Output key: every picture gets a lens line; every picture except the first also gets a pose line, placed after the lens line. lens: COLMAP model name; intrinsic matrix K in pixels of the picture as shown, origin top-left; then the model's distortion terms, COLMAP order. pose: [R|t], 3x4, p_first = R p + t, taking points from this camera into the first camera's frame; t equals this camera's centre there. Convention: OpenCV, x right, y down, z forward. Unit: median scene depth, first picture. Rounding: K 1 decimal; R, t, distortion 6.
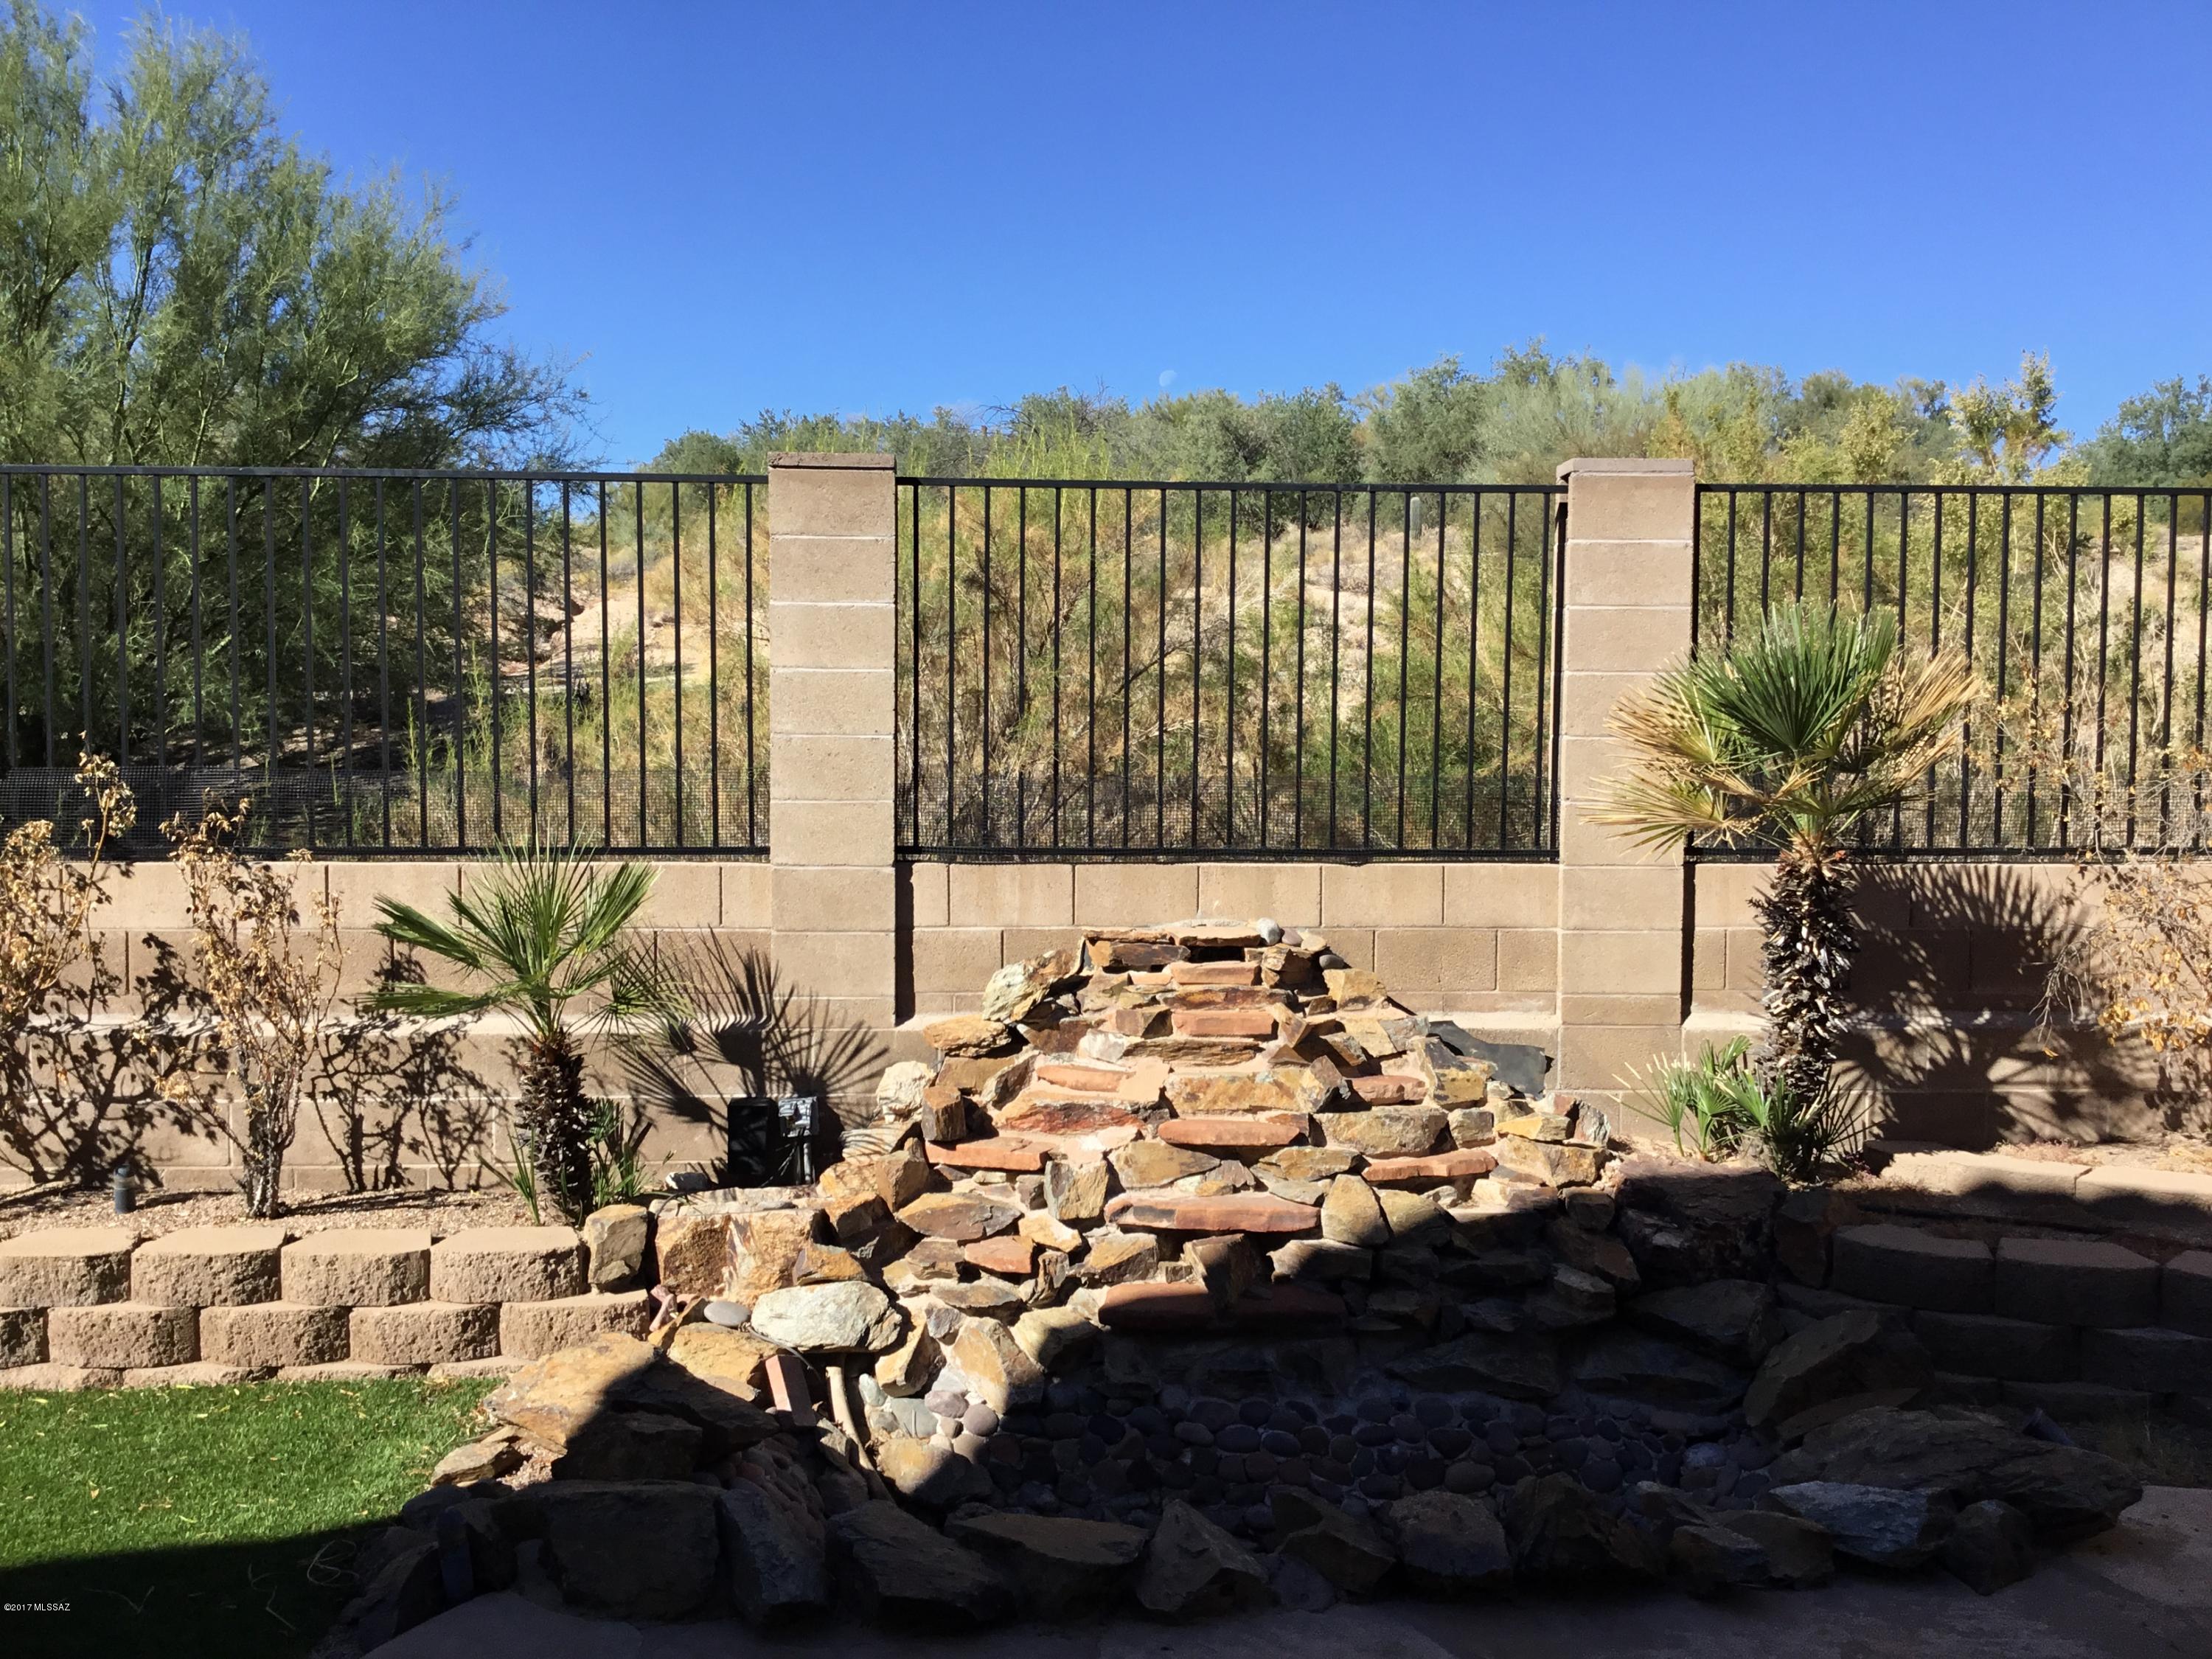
lens RADIAL K [[2016.6, 0, 1106.0], [0, 2016.6, 829.5], [0, 0, 1]] dist [0.186505, -0.410044]
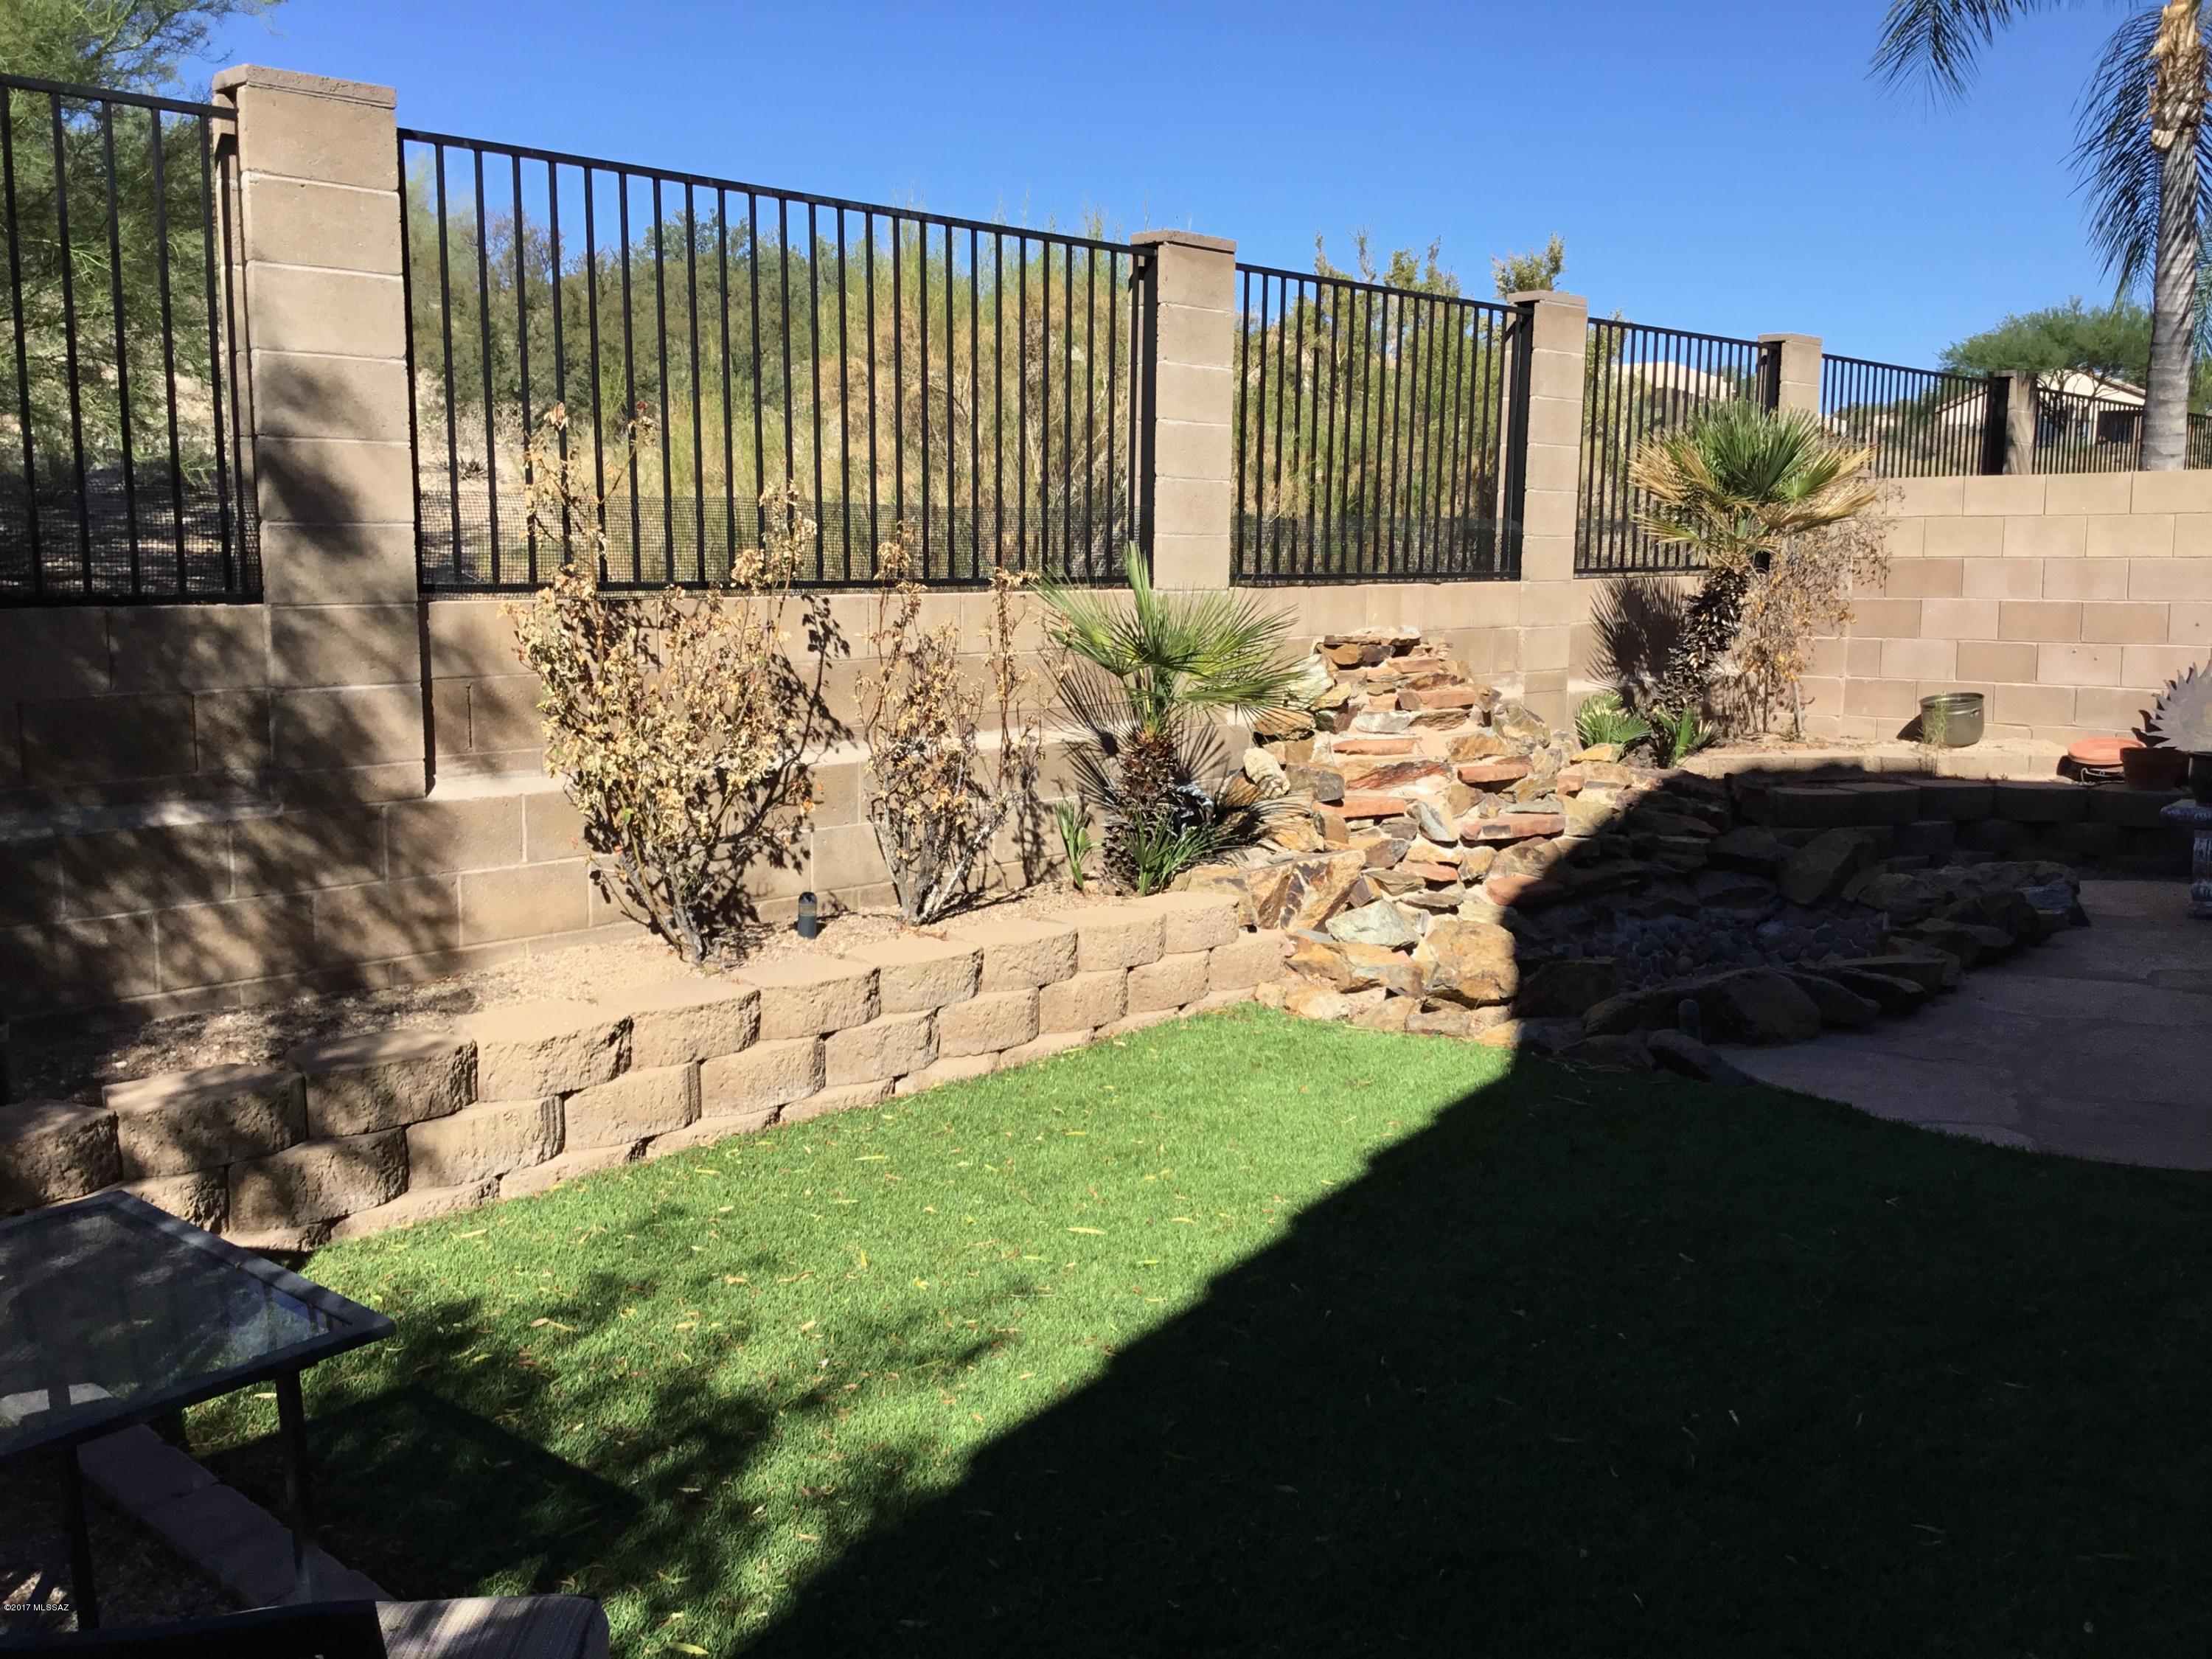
lens RADIAL K [[2016.6, 0, 1106.0], [0, 2016.6, 829.5], [0, 0, 1]] dist [0.186505, -0.410044]
pose [[0.723907, -0.100328, 0.682563, -1.008873], [0.041813, 0.993931, 0.101750, 0.035074], [-0.688629, -0.045118, 0.723709, 0.170101]]
